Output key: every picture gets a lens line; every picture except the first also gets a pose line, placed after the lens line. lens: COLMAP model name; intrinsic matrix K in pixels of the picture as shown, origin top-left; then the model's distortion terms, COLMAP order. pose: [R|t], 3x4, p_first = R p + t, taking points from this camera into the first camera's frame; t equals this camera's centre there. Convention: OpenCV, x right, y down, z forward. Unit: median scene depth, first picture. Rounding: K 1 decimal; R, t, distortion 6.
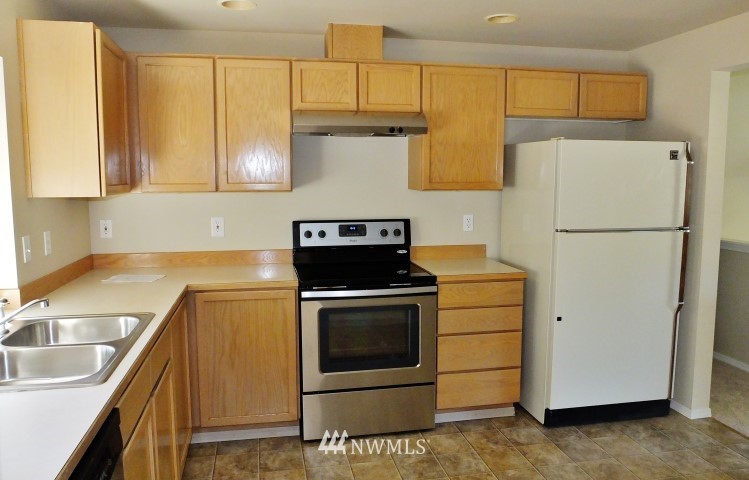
lens RADIAL K [[568.2, 0, 375.4], [0, 568.2, 240.3], [0, 0, 1]] dist [-0.045783, -0.001784]
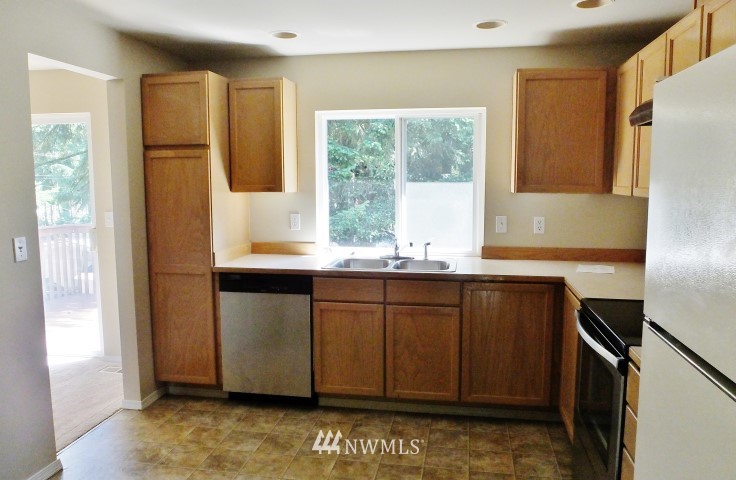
lens RADIAL K [[558.4, 0, 368.4], [0, 558.4, 240.8], [0, 0, 1]] dist [-0.045783, -0.001784]
pose [[-0.371476, 0.105943, -0.922378, 1.212047], [-0.091134, 0.984510, 0.149783, -0.125265], [0.923959, 0.139700, -0.356067, 1.070888]]
